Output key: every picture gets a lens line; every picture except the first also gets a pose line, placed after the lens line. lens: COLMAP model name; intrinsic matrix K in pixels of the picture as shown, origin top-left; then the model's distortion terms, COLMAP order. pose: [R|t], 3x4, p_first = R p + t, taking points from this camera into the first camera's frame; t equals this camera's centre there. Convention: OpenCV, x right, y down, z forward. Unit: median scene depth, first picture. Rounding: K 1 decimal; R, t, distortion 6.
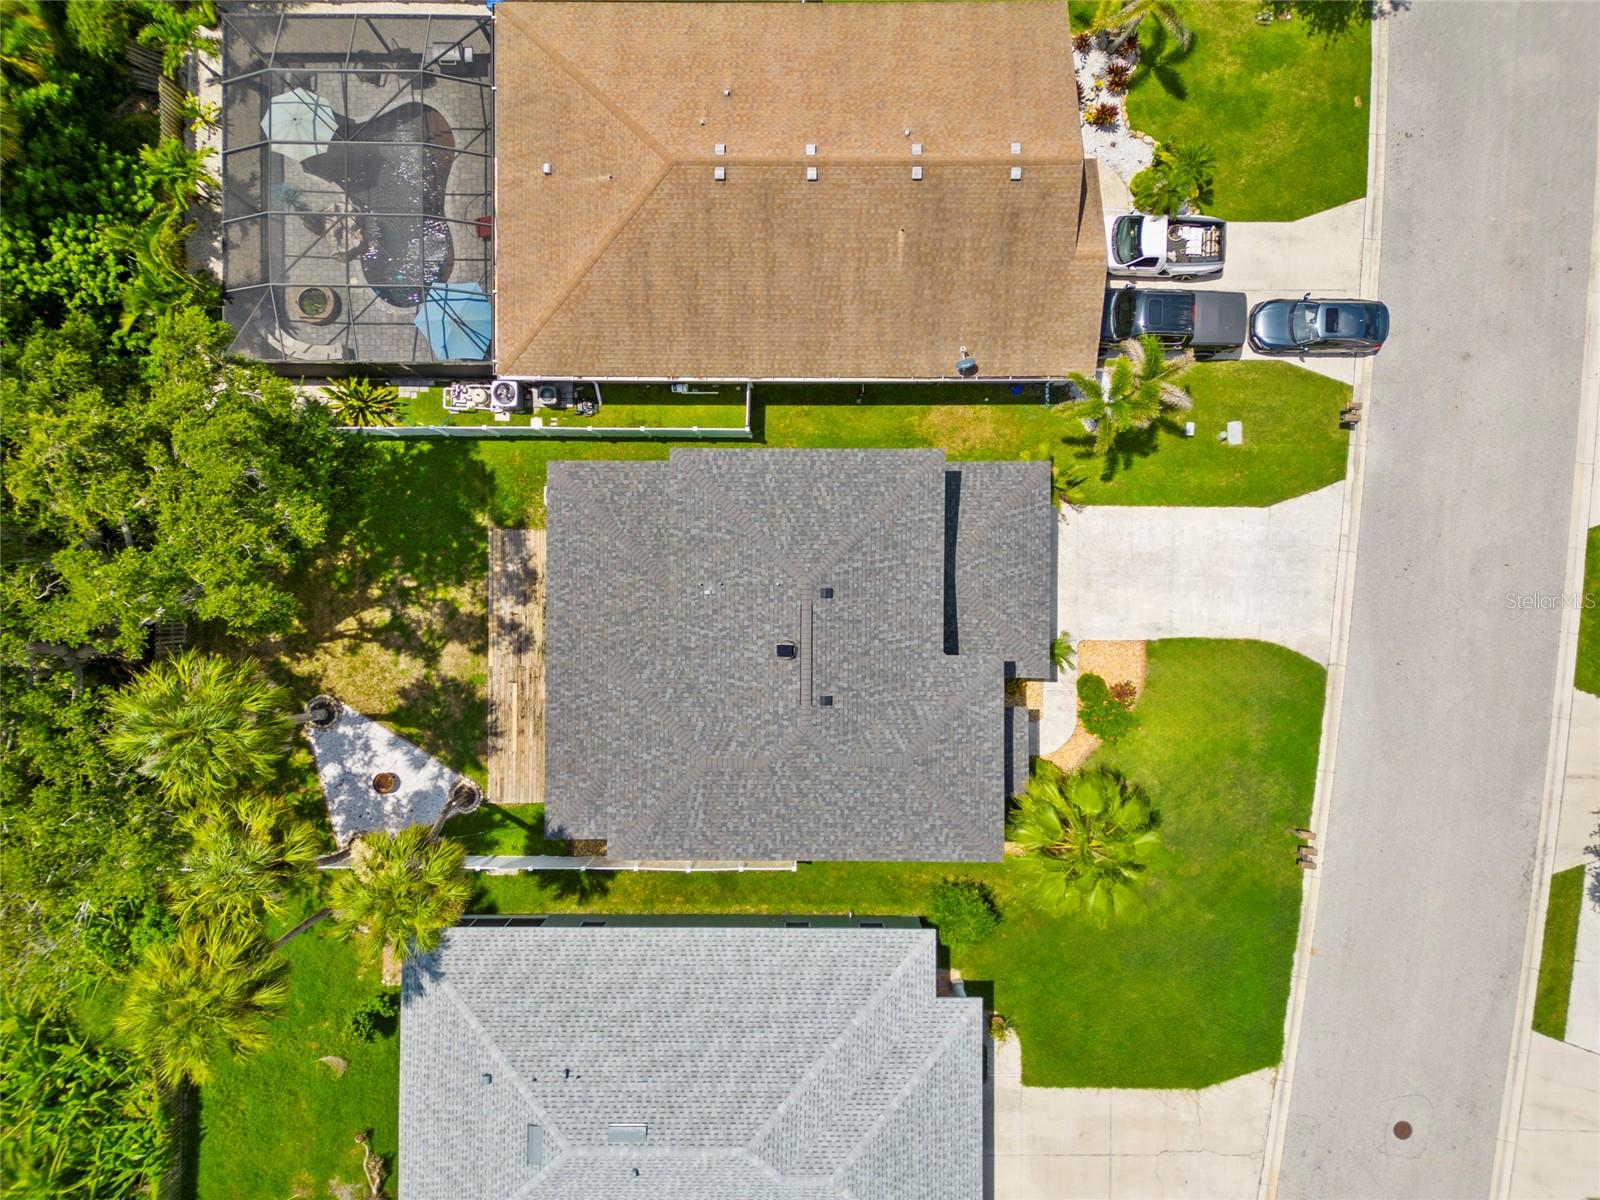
lens RADIAL K [[1124.3, 0, 797.9], [0, 1124.3, 601.1], [0, 0, 1]] dist [0.030329, -0.013341]
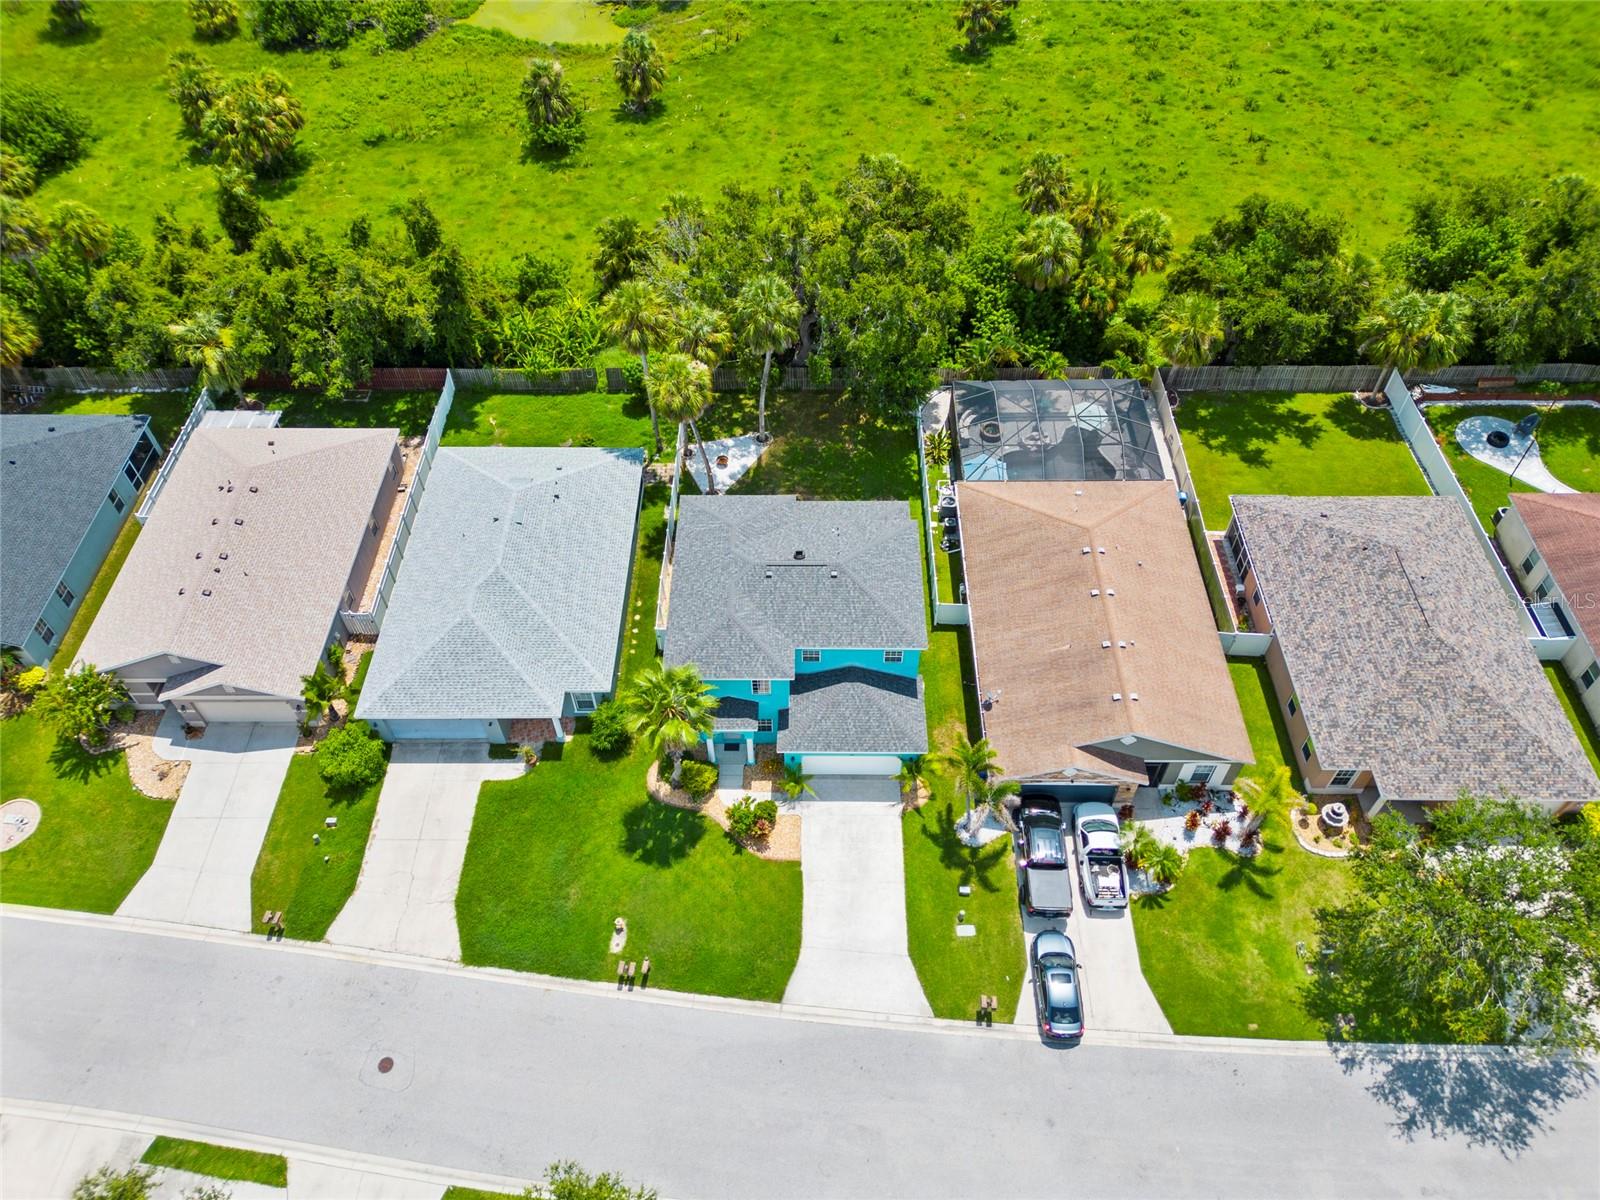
lens RADIAL K [[1124.3, 0, 800.7], [0, 1124.3, 602.3], [0, 0, 1]] dist [0.030329, -0.013341]
pose [[-0.004335, 0.770994, -0.636827, 0.912234], [-0.999869, 0.006594, 0.014789, 0.014184], [0.015602, 0.636808, 0.770865, -0.207064]]
